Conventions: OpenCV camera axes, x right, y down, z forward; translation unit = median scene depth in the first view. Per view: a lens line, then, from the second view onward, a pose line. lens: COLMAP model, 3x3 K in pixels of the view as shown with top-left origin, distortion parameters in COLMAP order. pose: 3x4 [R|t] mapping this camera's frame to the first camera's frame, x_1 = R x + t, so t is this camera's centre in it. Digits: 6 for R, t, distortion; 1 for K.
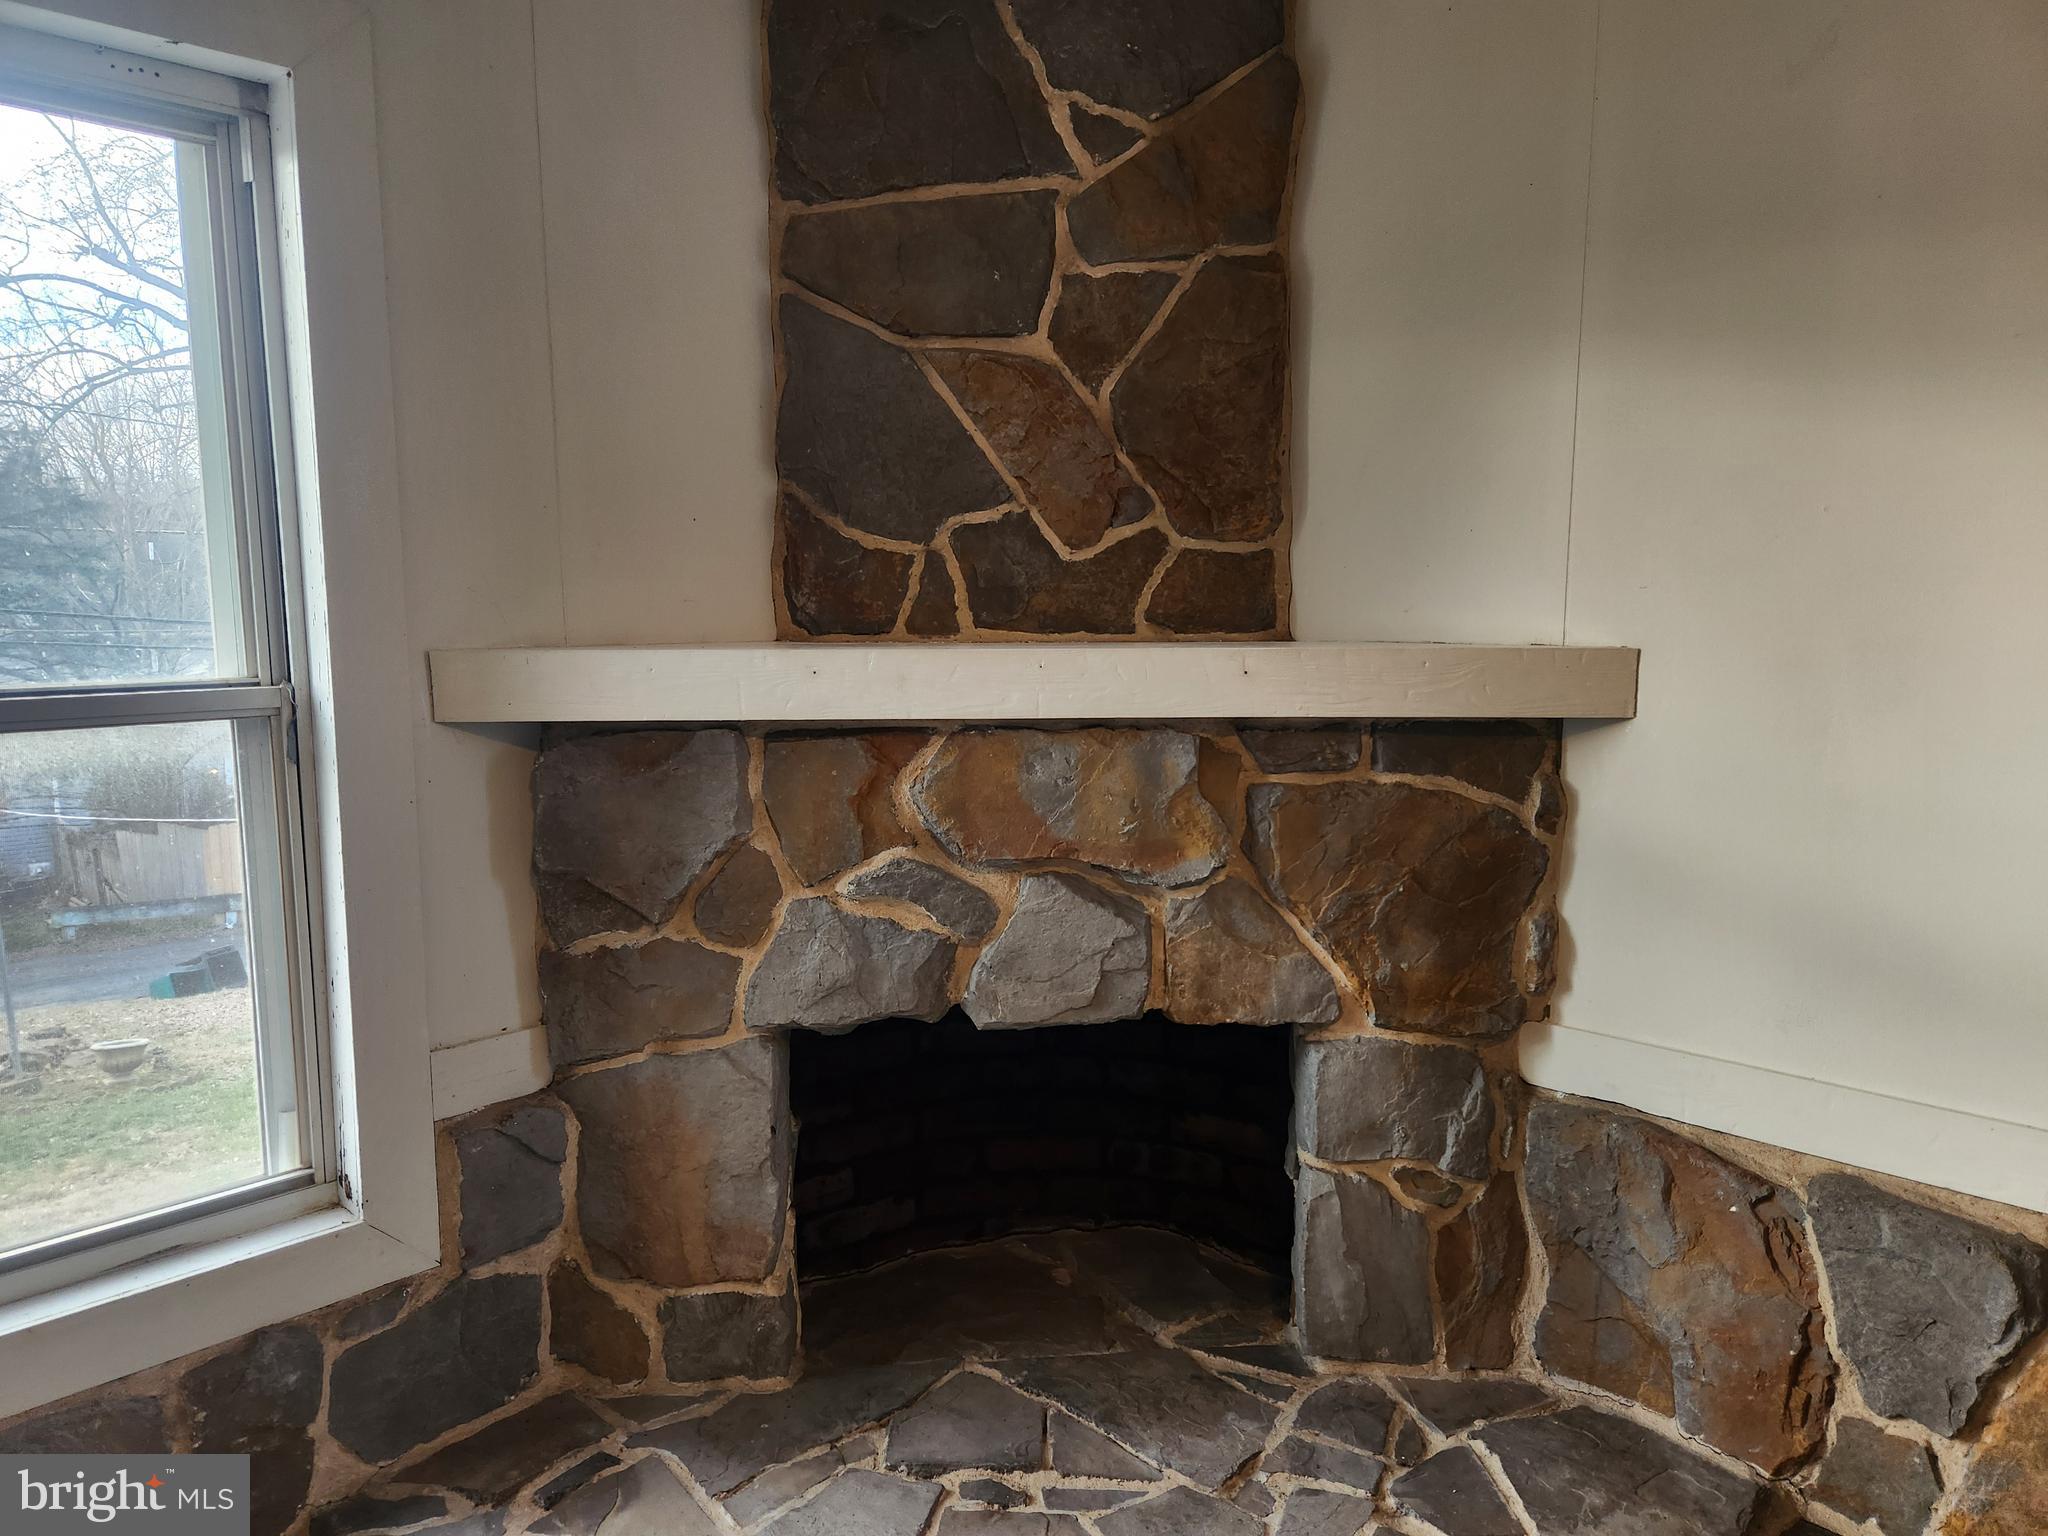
lens RADIAL K [[1365.6, 0, 1060.8], [0, 1365.6, 769.9], [0, 0, 1]] dist [0.067734, -0.059000]
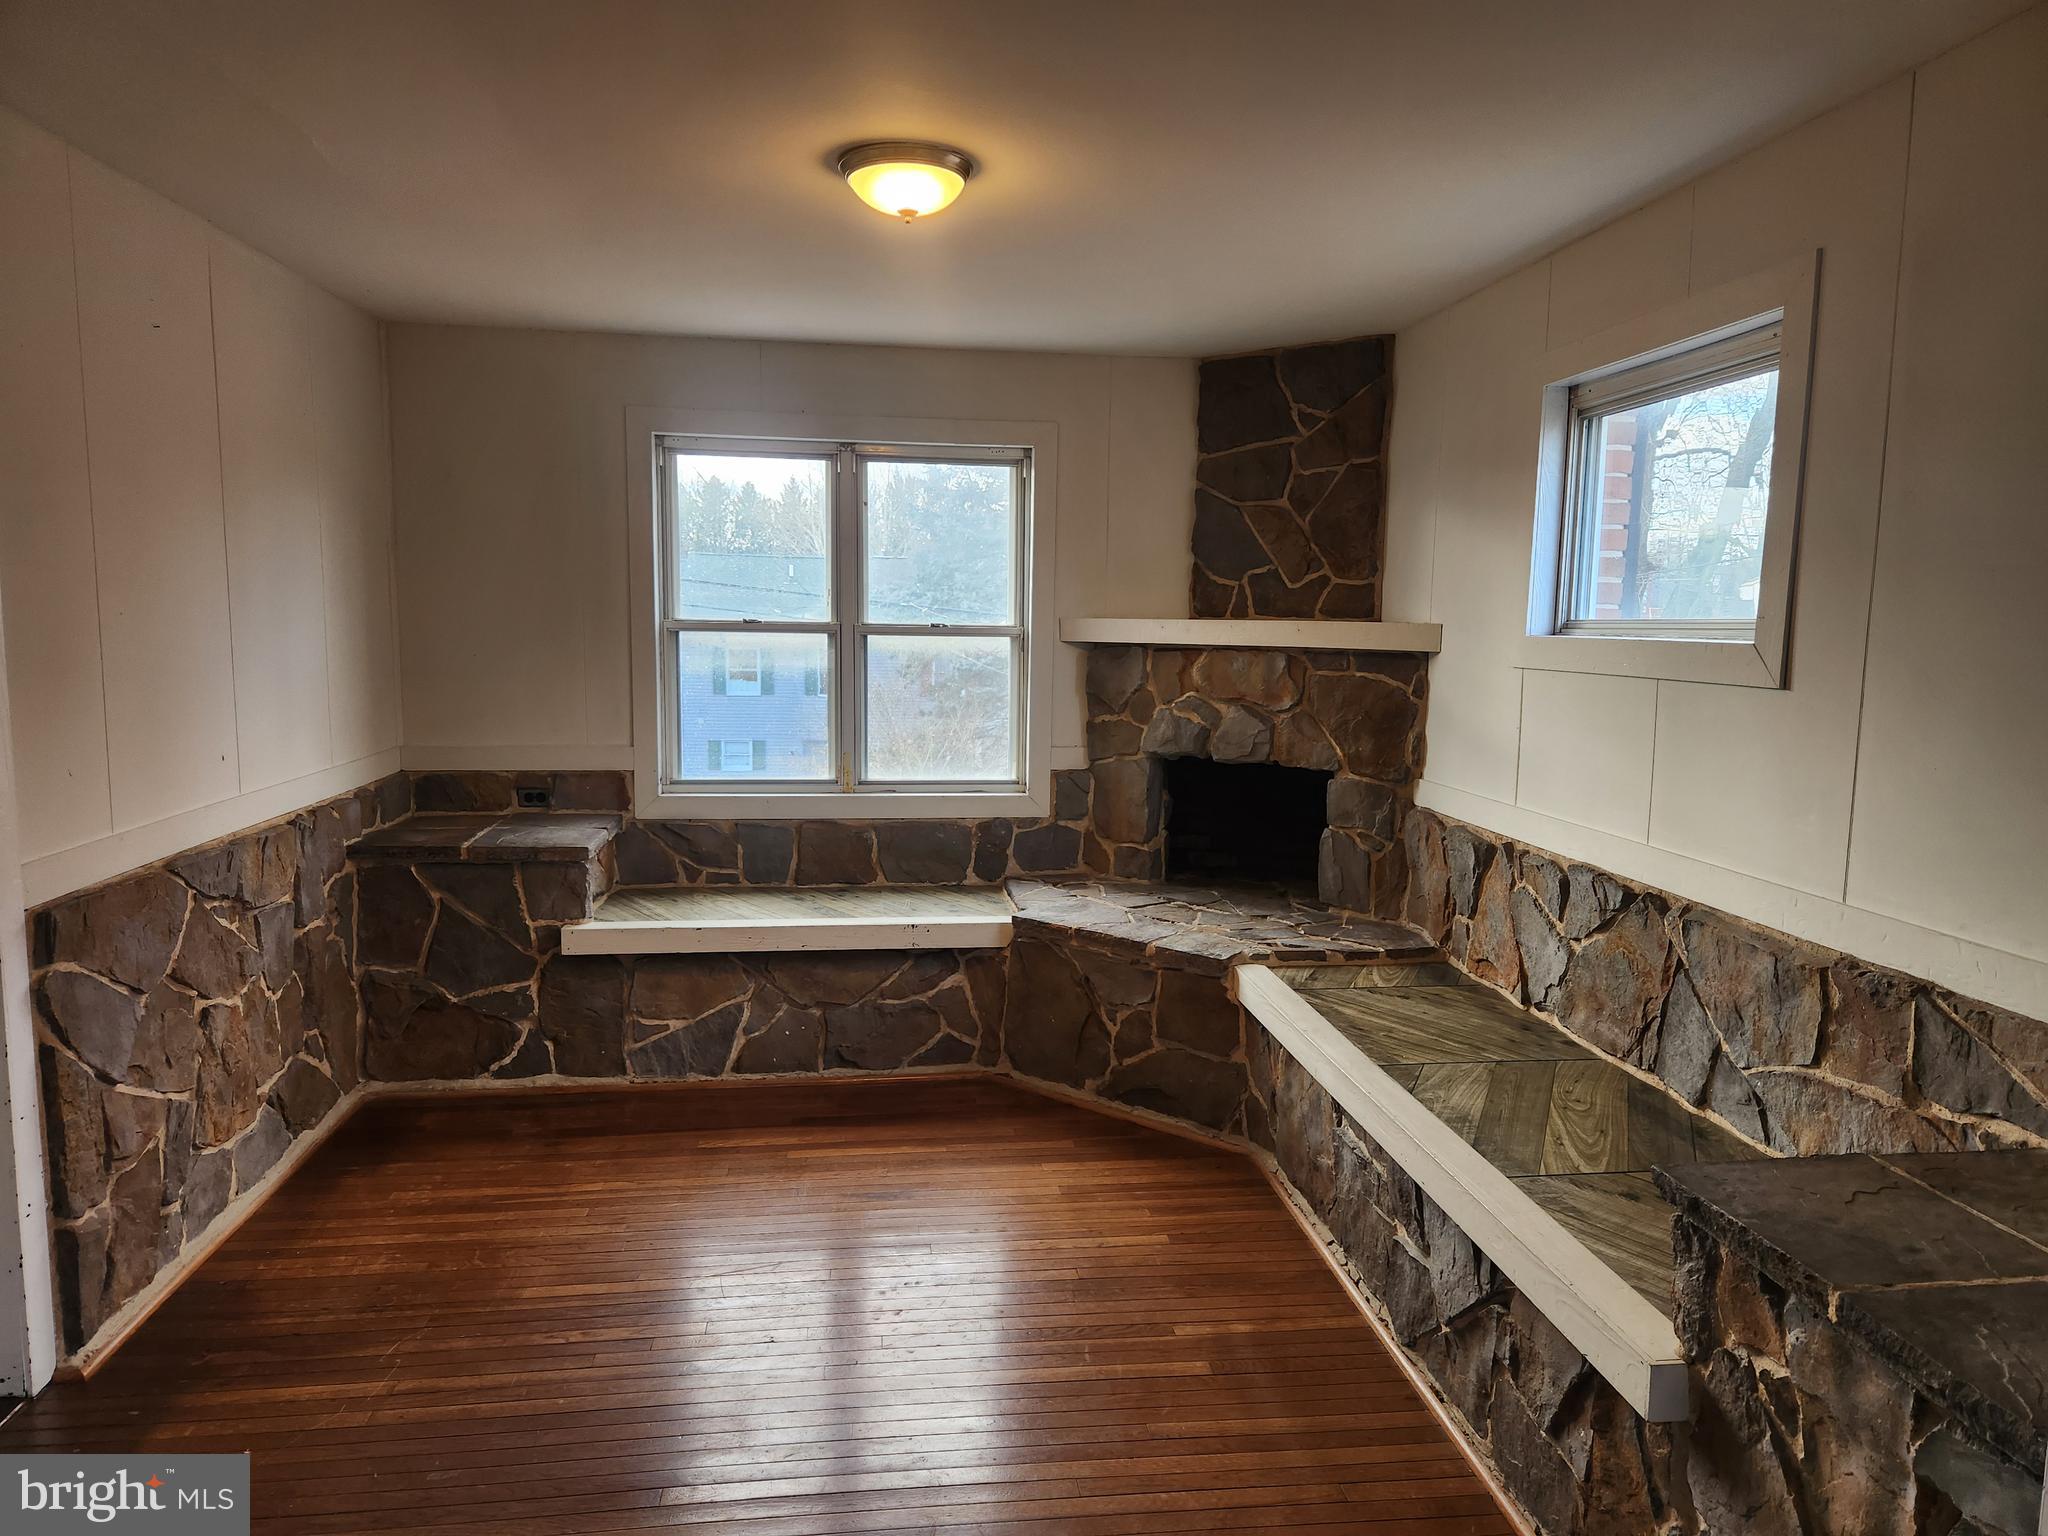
lens RADIAL K [[1365.6, 0, 1037.5], [0, 1365.6, 774.1], [0, 0, 1]] dist [0.067734, -0.059000]
pose [[0.771963, 0.085453, -0.629898, 1.378463], [-0.091409, 0.995547, 0.023032, 0.184461], [0.629061, 0.039798, 0.776337, -1.325098]]
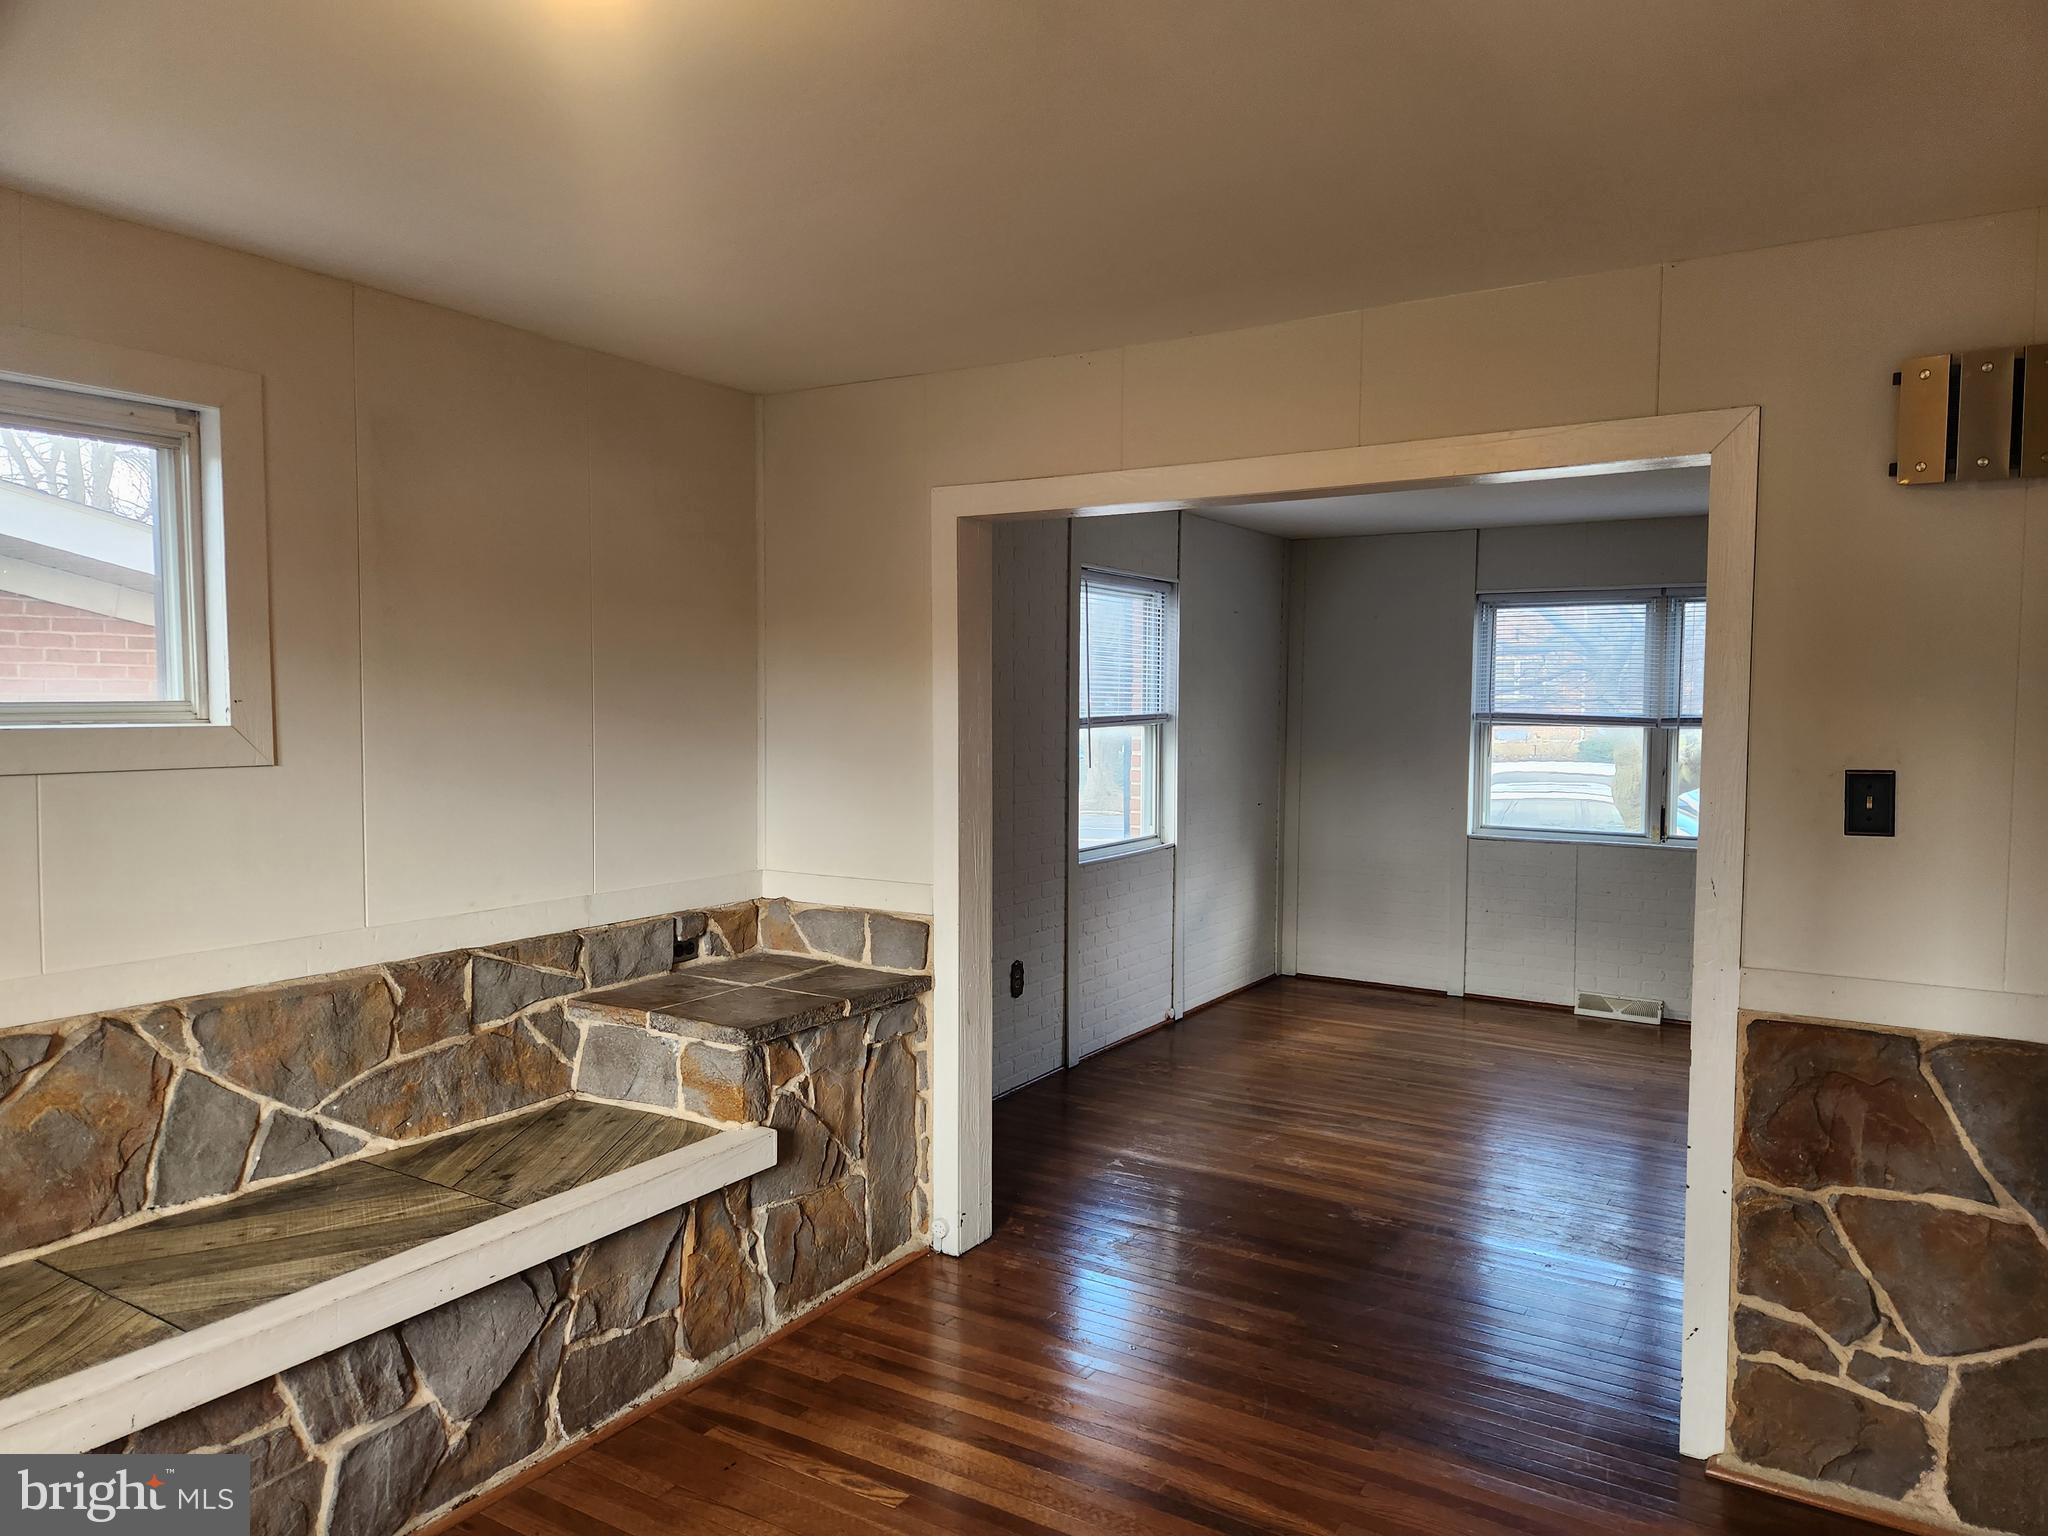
lens RADIAL K [[1365.6, 0, 1055.0], [0, 1365.6, 777.4], [0, 0, 1]] dist [0.067734, -0.059000]
pose [[-0.203829, -0.052838, 0.977580, -0.762955], [0.119004, 0.989801, 0.078311, 0.049849], [-0.971747, 0.132298, -0.195462, -0.238882]]
